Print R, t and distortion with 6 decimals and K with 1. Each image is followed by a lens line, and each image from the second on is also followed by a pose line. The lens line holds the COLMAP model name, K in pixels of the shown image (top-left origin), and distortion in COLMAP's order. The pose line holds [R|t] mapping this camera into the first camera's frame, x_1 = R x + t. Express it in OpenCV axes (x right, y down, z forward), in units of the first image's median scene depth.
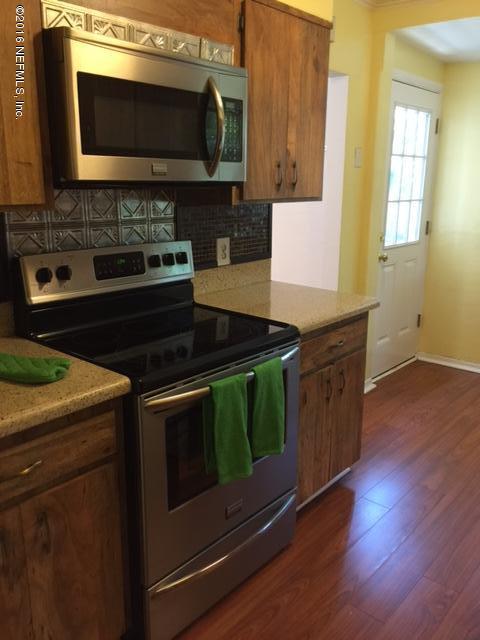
lens RADIAL K [[545.0, 0, 243.5], [0, 545.0, 318.3], [0, 0, 1]] dist [0.060663, -0.001576]
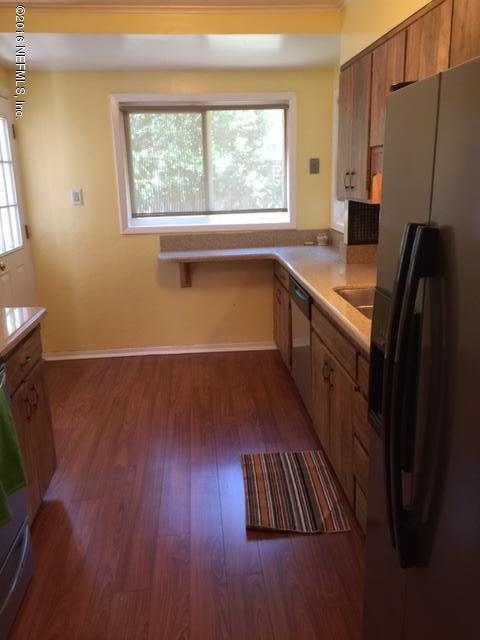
lens RADIAL K [[545.0, 0, 243.5], [0, 545.0, 318.3], [0, 0, 1]] dist [0.060663, -0.001576]
pose [[0.691589, -0.207867, 0.691733, -0.134425], [0.203705, 0.974950, 0.089312, -0.020822], [-0.692971, 0.079142, 0.716609, 0.012256]]
